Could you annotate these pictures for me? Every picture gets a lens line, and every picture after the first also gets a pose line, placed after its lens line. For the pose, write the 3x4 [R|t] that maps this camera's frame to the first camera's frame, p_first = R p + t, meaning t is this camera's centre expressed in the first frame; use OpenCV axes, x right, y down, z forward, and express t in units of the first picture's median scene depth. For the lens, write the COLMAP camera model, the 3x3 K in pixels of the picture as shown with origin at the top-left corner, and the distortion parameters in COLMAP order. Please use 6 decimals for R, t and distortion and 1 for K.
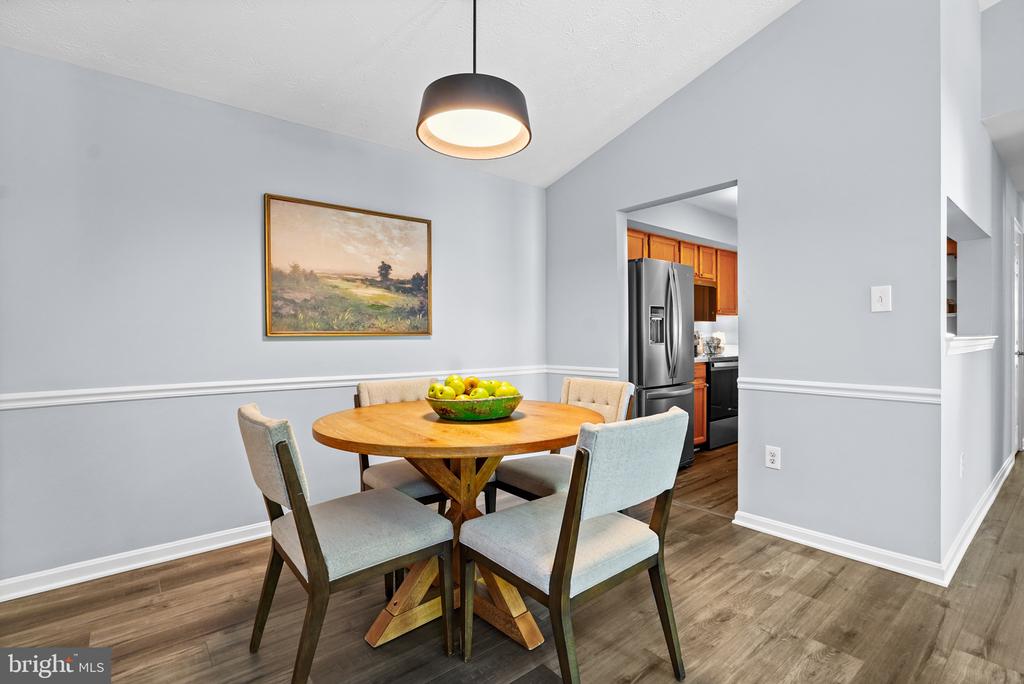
lens RADIAL K [[471.9, 0, 505.0], [0, 471.9, 345.1], [0, 0, 1]] dist [-0.018089, 0.000543]
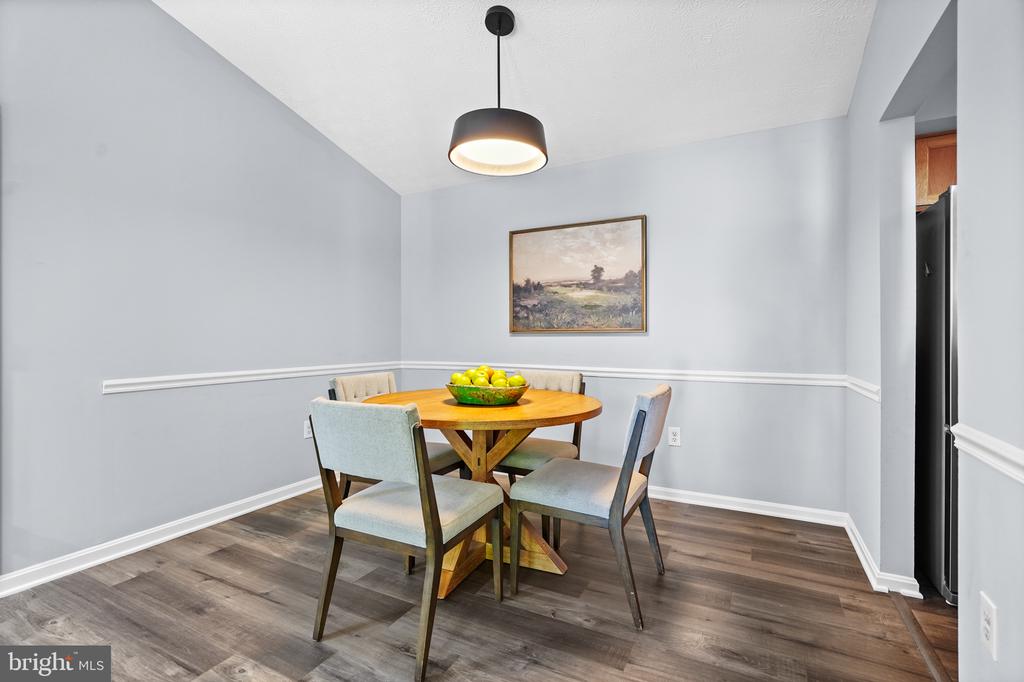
lens RADIAL K [[471.2, 0, 509.6], [0, 471.2, 338.6], [0, 0, 1]] dist [-0.002390, 0.000633]
pose [[0.407244, 0.010194, -0.913262, 0.661087], [-0.015228, 0.999874, 0.004370, -0.007688], [0.913192, 0.012127, 0.407348, 0.367769]]
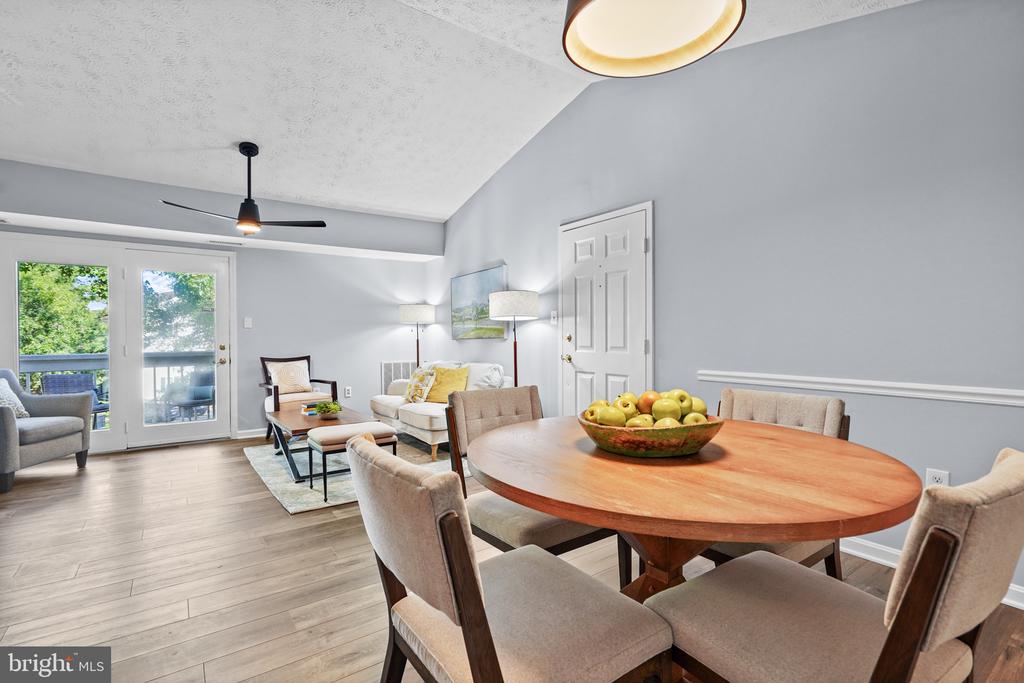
lens RADIAL K [[476.9, 0, 507.4], [0, 476.9, 340.5], [0, 0, 1]] dist [-0.001626, -0.000181]
pose [[-0.998284, 0.012505, 0.057215, 0.065477], [0.013791, 0.999660, 0.022134, -0.018518], [-0.056919, 0.022885, -0.998116, 1.114879]]
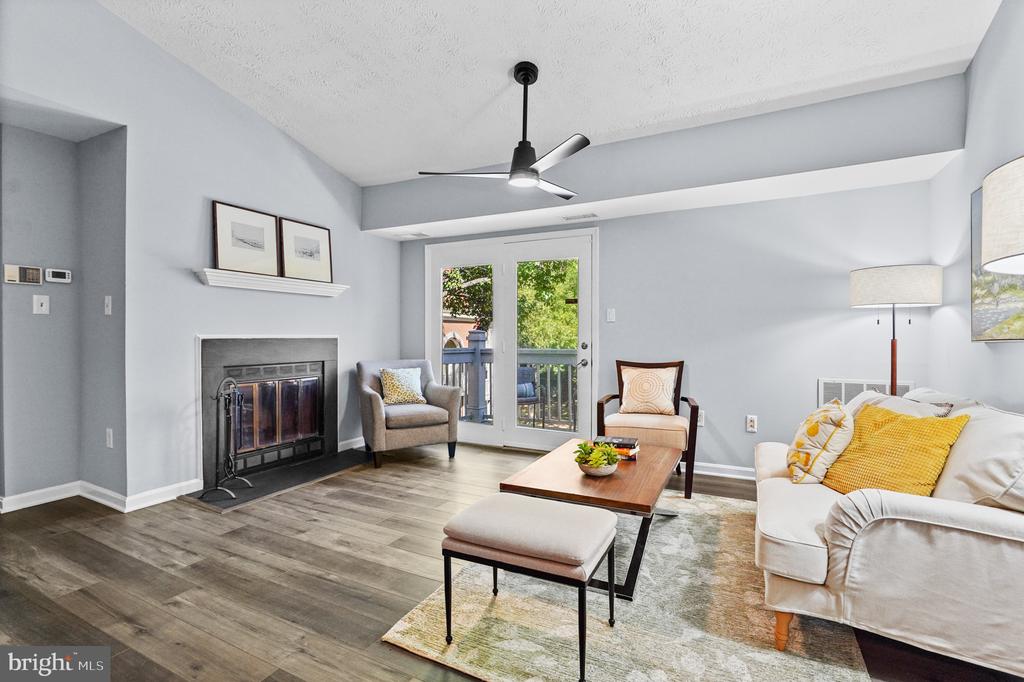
lens RADIAL K [[473.4, 0, 515.5], [0, 473.4, 338.2], [0, 0, 1]] dist [-0.002682, -0.000073]
pose [[-0.409748, 0.000190, 0.912199, -0.007366], [0.015777, 0.999852, 0.006878, -0.005736], [-0.912062, 0.017210, -0.409691, 0.252536]]
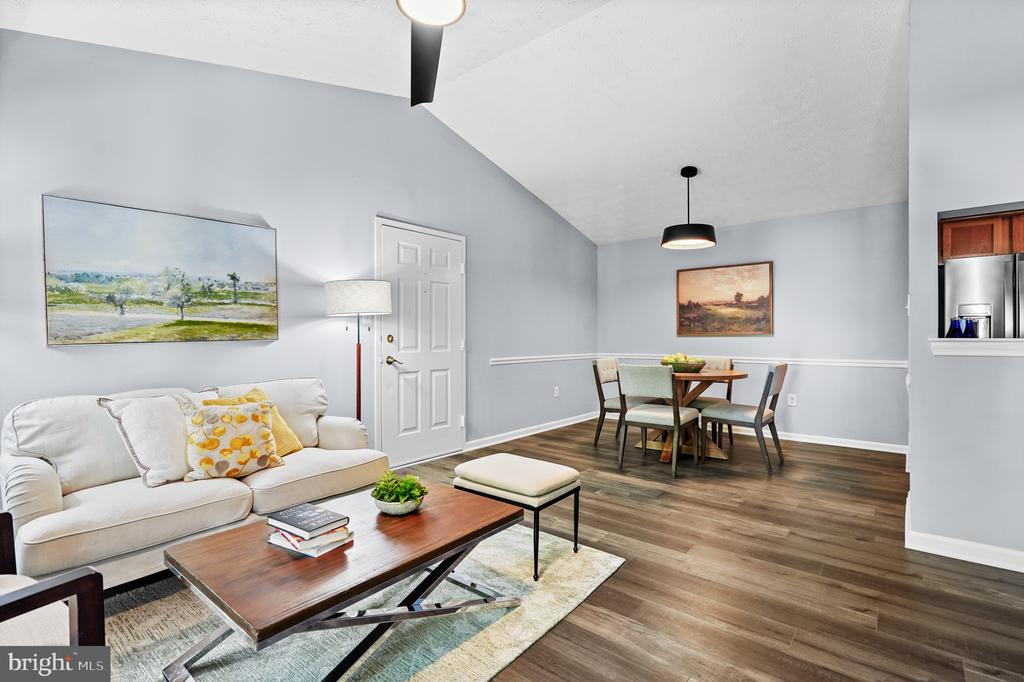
lens RADIAL K [[474.2, 0, 512.4], [0, 474.2, 336.7], [0, 0, 1]] dist [-0.002411, 0.000834]
pose [[0.202028, 0.007482, -0.979351, 1.280970], [-0.013069, 0.999902, 0.004943, -0.010527], [0.979293, 0.011800, 0.202106, -0.166072]]
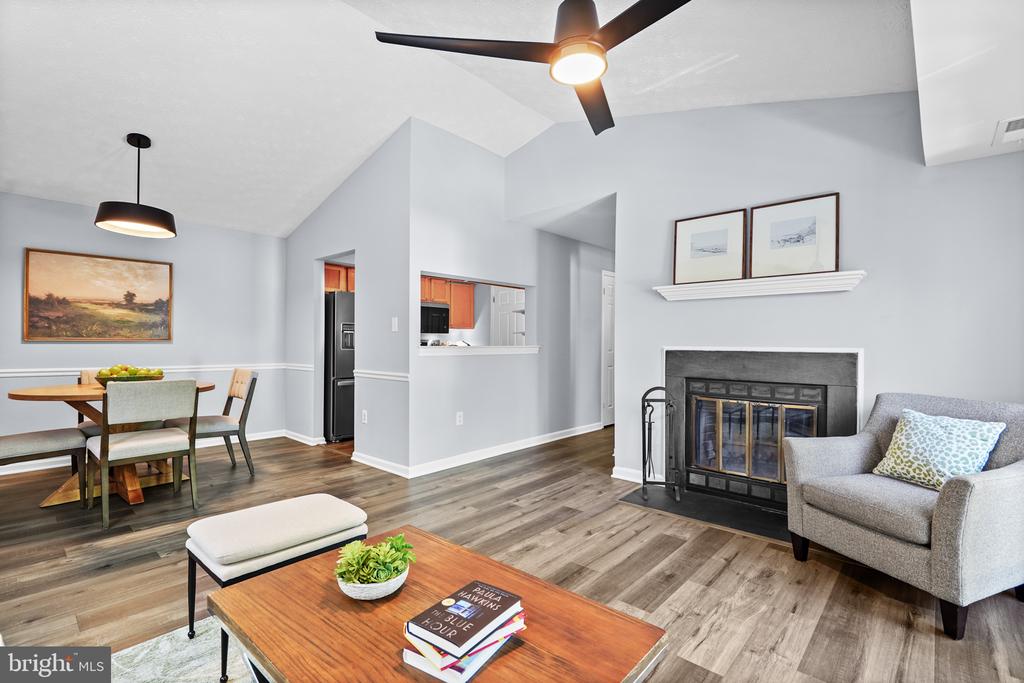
lens RADIAL K [[471.2, 0, 509.6], [0, 471.2, 339.1], [0, 0, 1]] dist [-0.002390, 0.000633]
pose [[0.987791, 0.013866, 0.155168, 0.695120], [-0.010158, 0.999644, -0.024666, -0.002175], [-0.155455, 0.022788, 0.987580, -0.642795]]
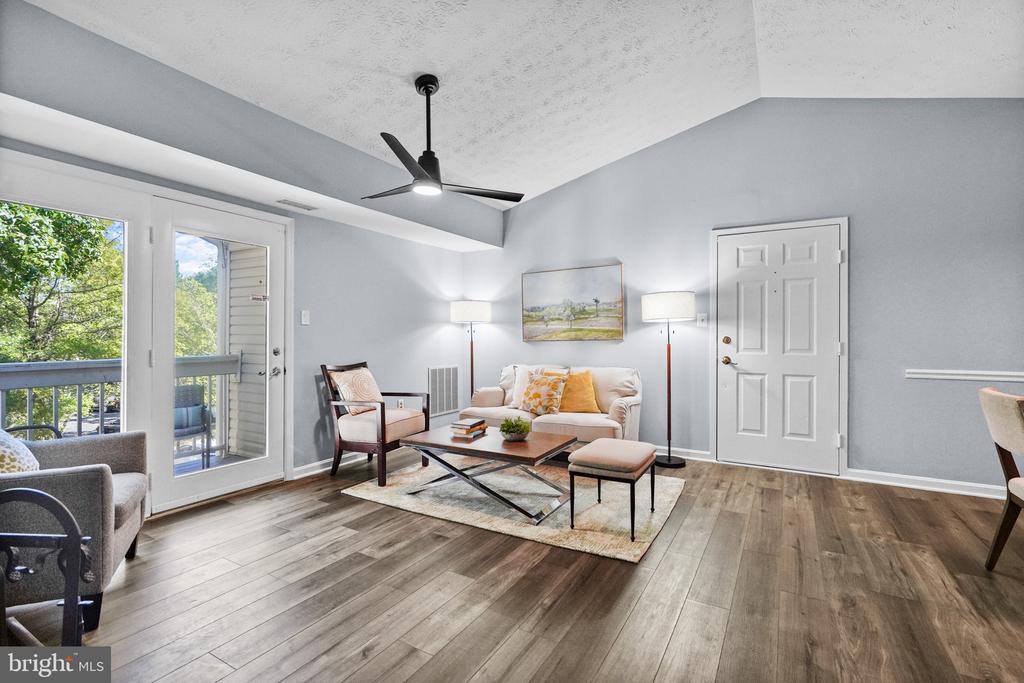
lens RADIAL K [[474.2, 0, 512.4], [0, 474.2, 337.2], [0, 0, 1]] dist [-0.002411, 0.000834]
pose [[-0.931572, 0.006223, -0.363502, 1.033828], [0.000460, 0.999873, 0.015941, -0.025114], [0.363555, 0.014683, -0.931457, 0.808480]]
